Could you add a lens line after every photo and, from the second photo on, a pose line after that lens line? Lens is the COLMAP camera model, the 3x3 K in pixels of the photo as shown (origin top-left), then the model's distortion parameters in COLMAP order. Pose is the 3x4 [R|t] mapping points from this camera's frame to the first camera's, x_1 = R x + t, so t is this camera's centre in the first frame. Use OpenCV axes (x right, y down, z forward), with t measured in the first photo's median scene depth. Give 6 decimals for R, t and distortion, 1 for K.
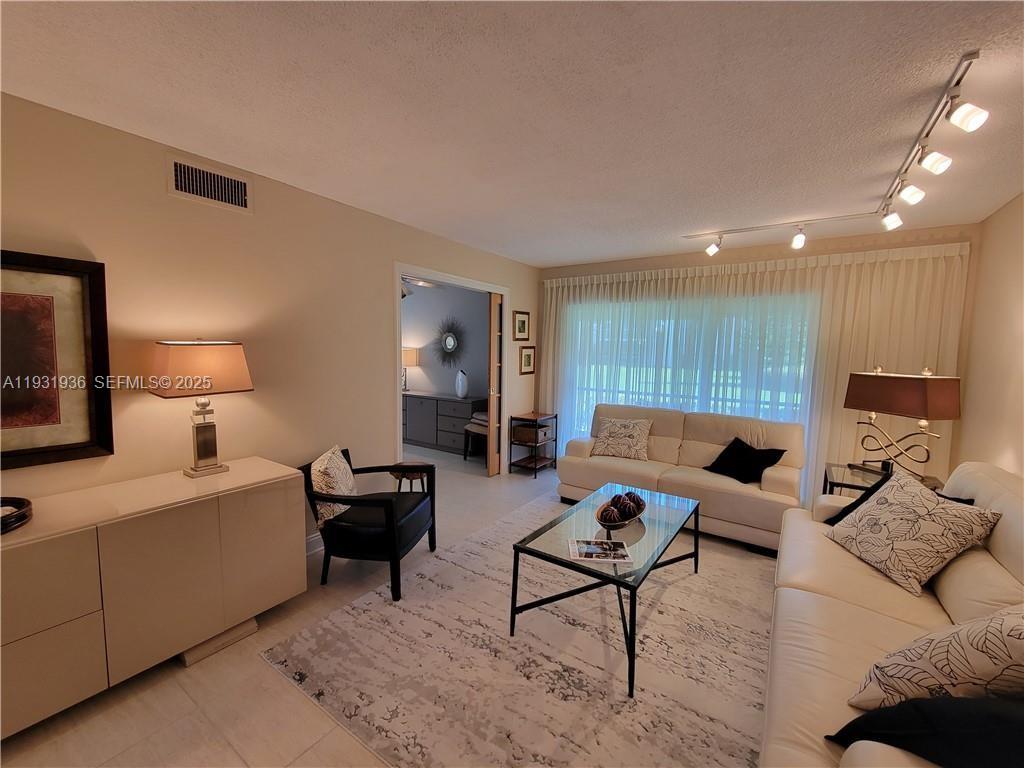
lens RADIAL K [[420.6, 0, 507.6], [0, 420.6, 386.1], [0, 0, 1]] dist [0.007476, -0.005417]
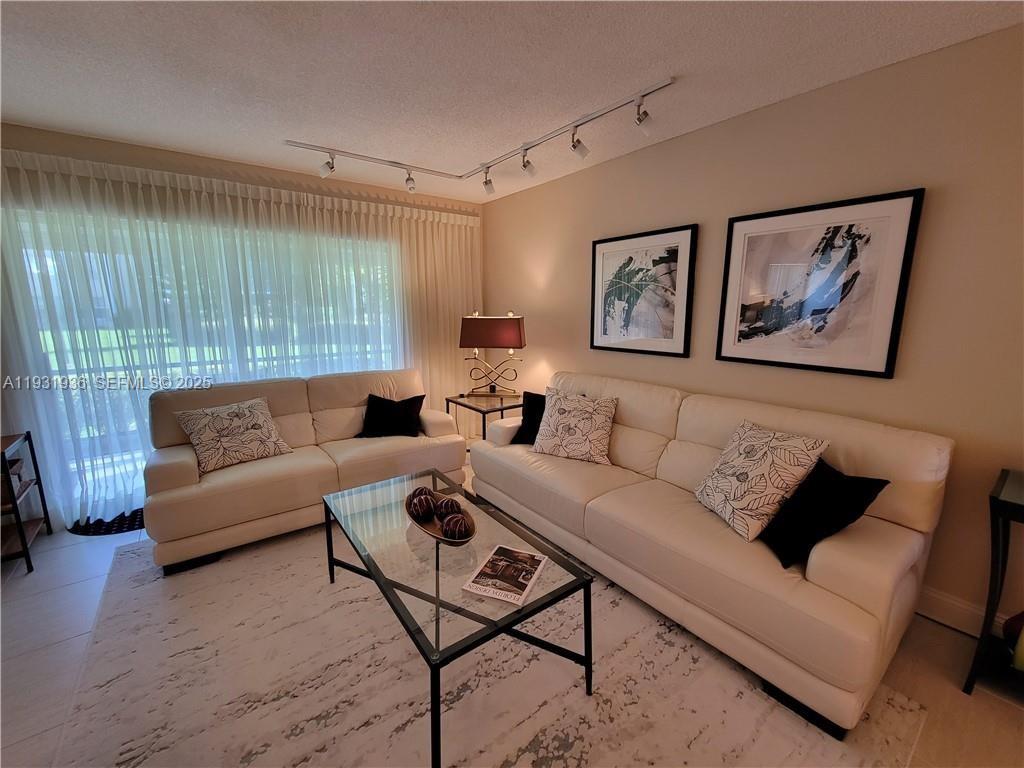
lens RADIAL K [[420.6, 0, 508.2], [0, 420.6, 385.9], [0, 0, 1]] dist [0.007476, -0.005417]
pose [[0.317766, -0.193741, 0.928165, -0.213438], [0.091709, 0.980592, 0.173287, -0.028589], [-0.943724, 0.030057, 0.329366, 0.402408]]
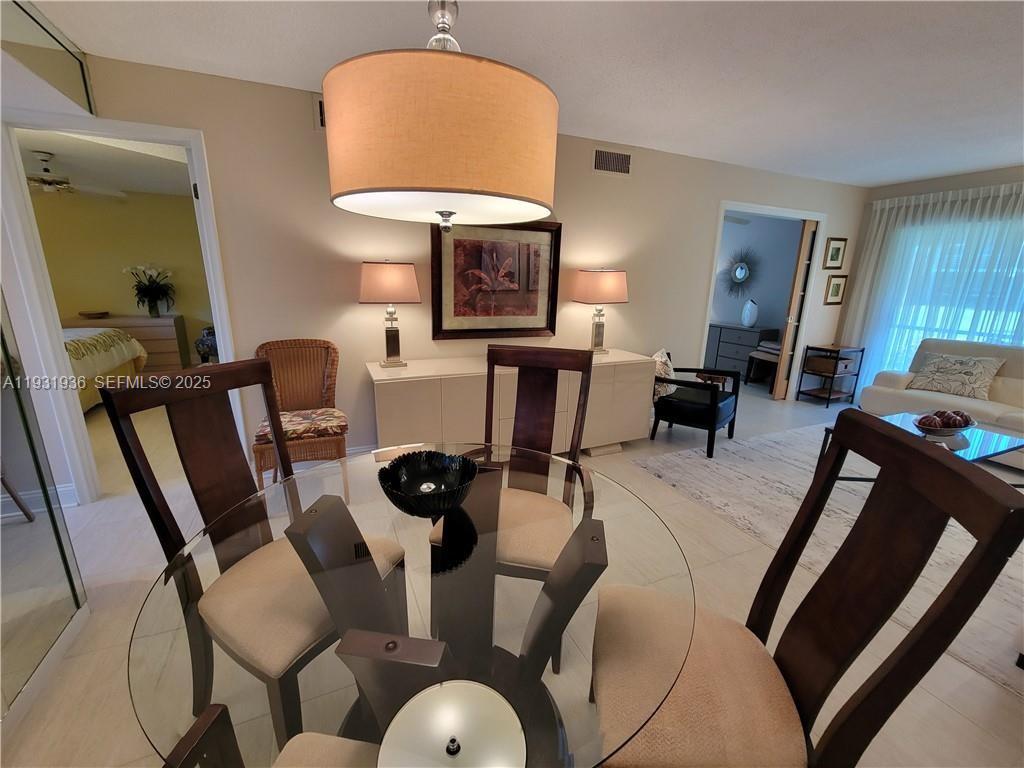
lens RADIAL K [[420.6, 0, 510.7], [0, 420.6, 384.8], [0, 0, 1]] dist [0.007476, -0.005417]
pose [[0.850799, 0.127137, -0.509880, -0.092111], [-0.050769, 0.985639, 0.161051, 0.048407], [0.523033, -0.111136, 0.845036, -0.327252]]
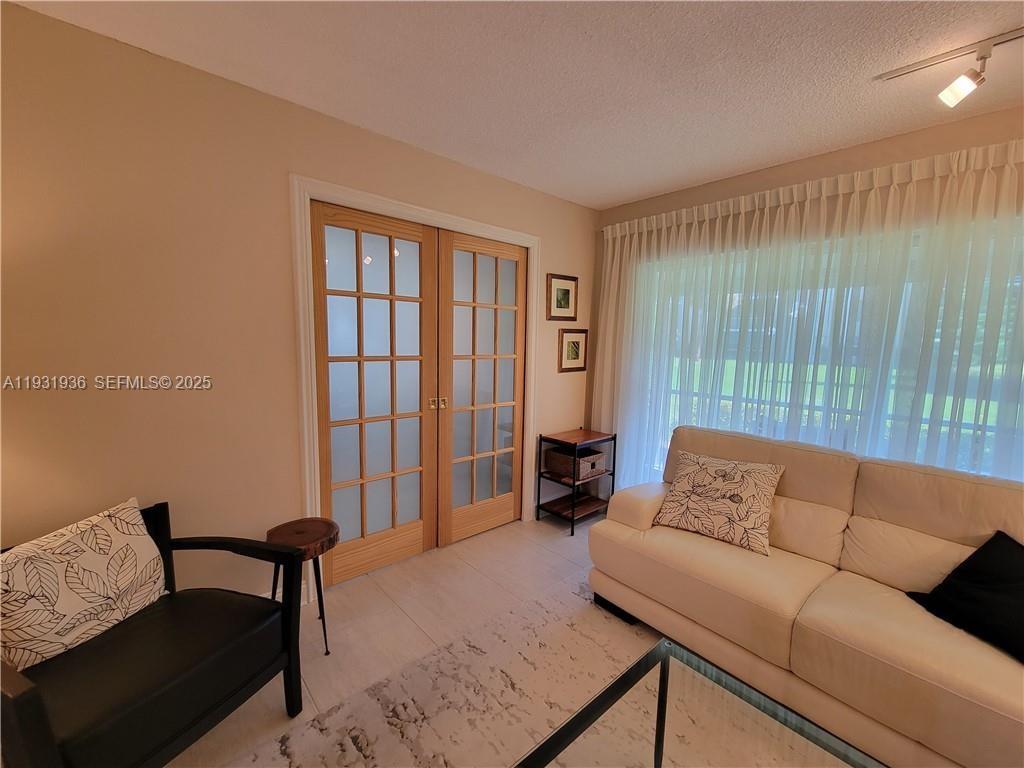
lens RADIAL K [[420.6, 0, 505.4], [0, 420.6, 385.3], [0, 0, 1]] dist [0.007476, -0.005417]
pose [[0.968106, 0.030819, -0.248639, 0.152284], [-0.027314, 0.999473, 0.017536, -0.020790], [0.249048, -0.010185, 0.968438, 0.455447]]
